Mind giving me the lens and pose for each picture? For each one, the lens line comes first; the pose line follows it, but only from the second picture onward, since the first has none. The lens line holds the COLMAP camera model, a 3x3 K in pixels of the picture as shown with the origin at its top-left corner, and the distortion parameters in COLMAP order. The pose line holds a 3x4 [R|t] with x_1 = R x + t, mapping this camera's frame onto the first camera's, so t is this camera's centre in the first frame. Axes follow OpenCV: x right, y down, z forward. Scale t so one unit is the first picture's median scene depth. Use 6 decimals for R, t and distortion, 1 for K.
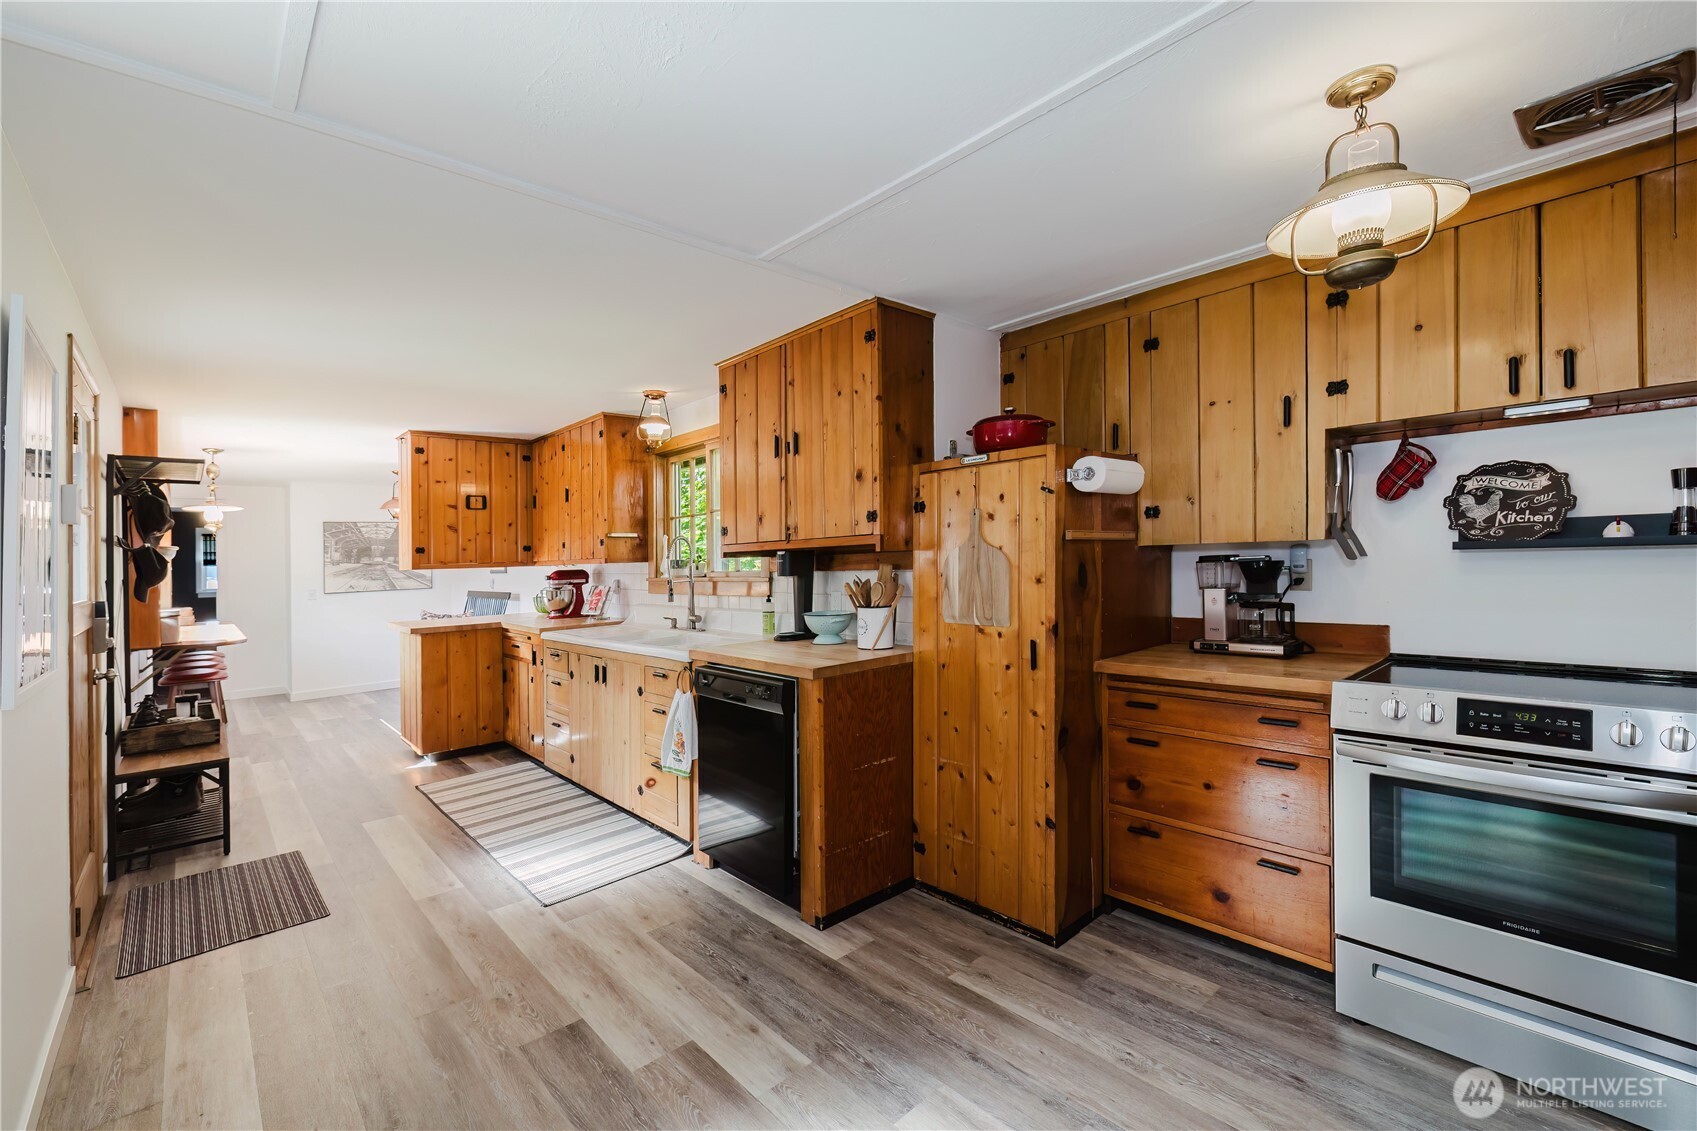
lens RADIAL K [[714.3, 0, 844.5], [0, 714.3, 552.1], [0, 0, 1]] dist [0.003067, -0.000217]
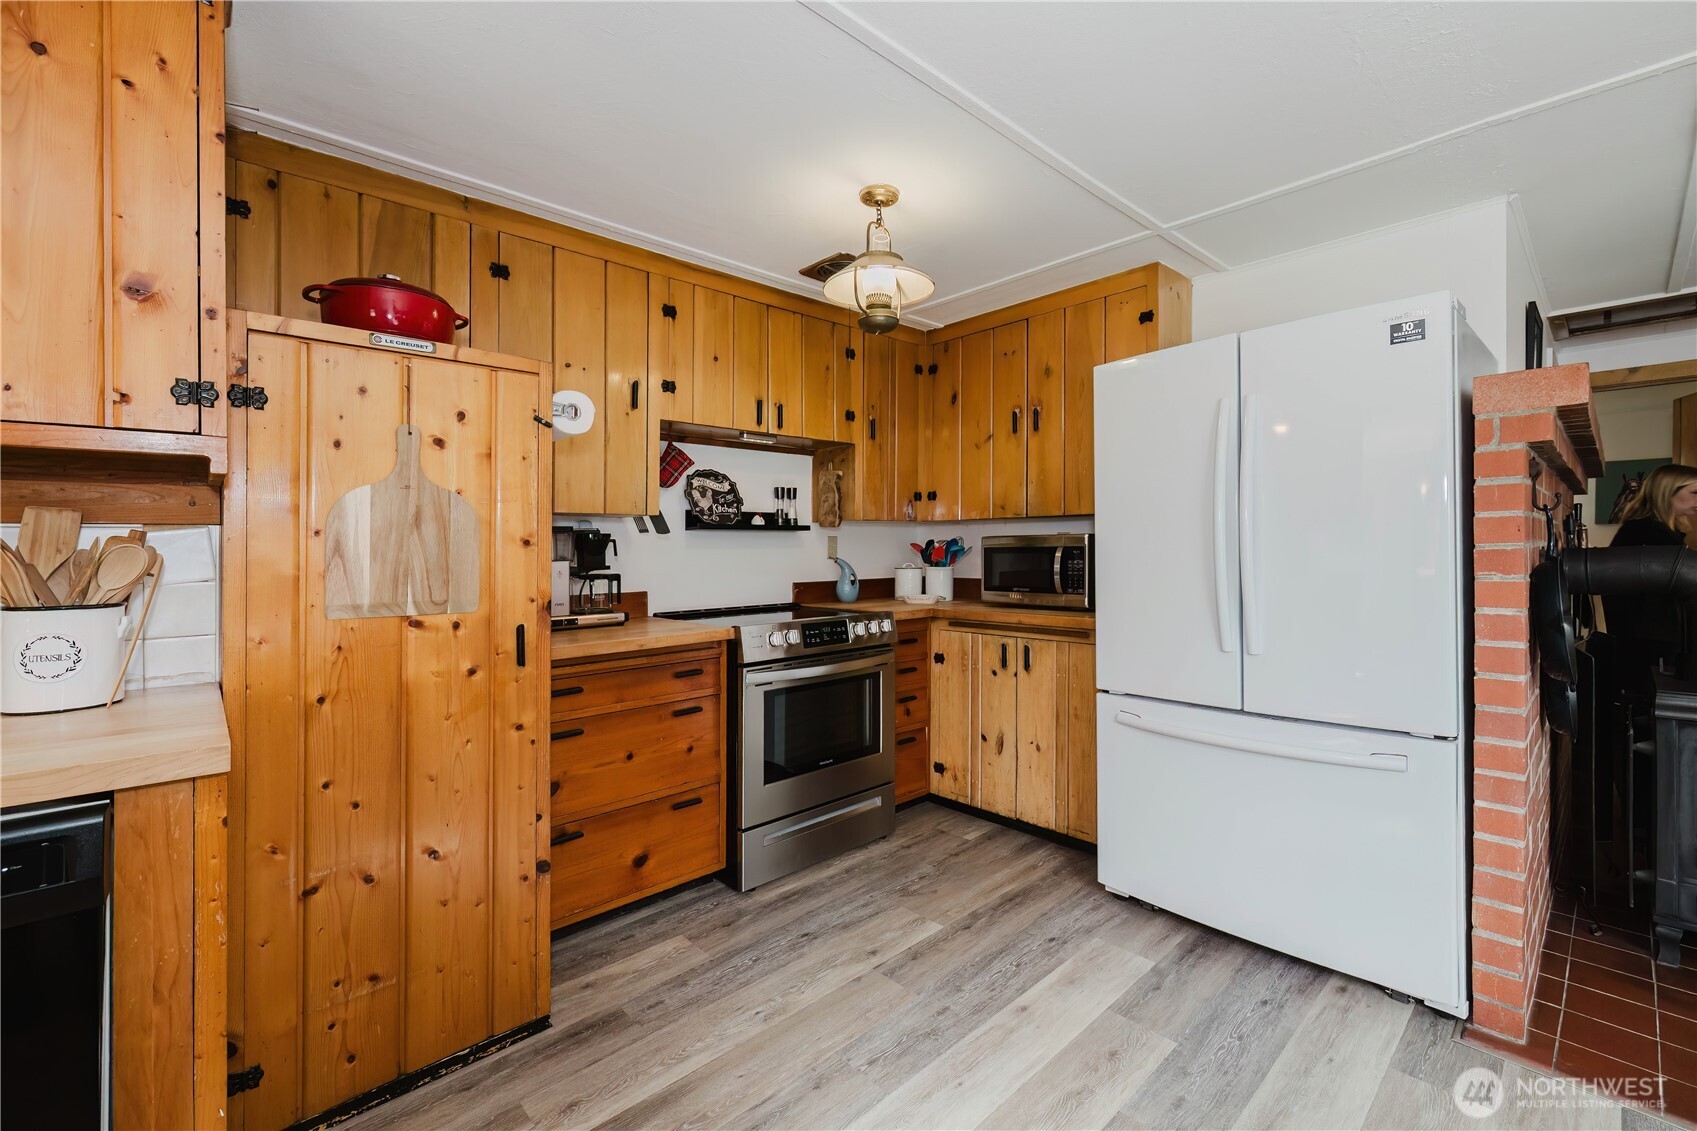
lens RADIAL K [[714.3, 0, 842.9], [0, 714.3, 564.5], [0, 0, 1]] dist [0.003067, -0.000217]
pose [[0.006675, 0.007712, 0.999948, -0.488686], [0.002661, 0.999967, -0.007730, 0.073513], [-0.999974, 0.002713, 0.006655, 0.718597]]
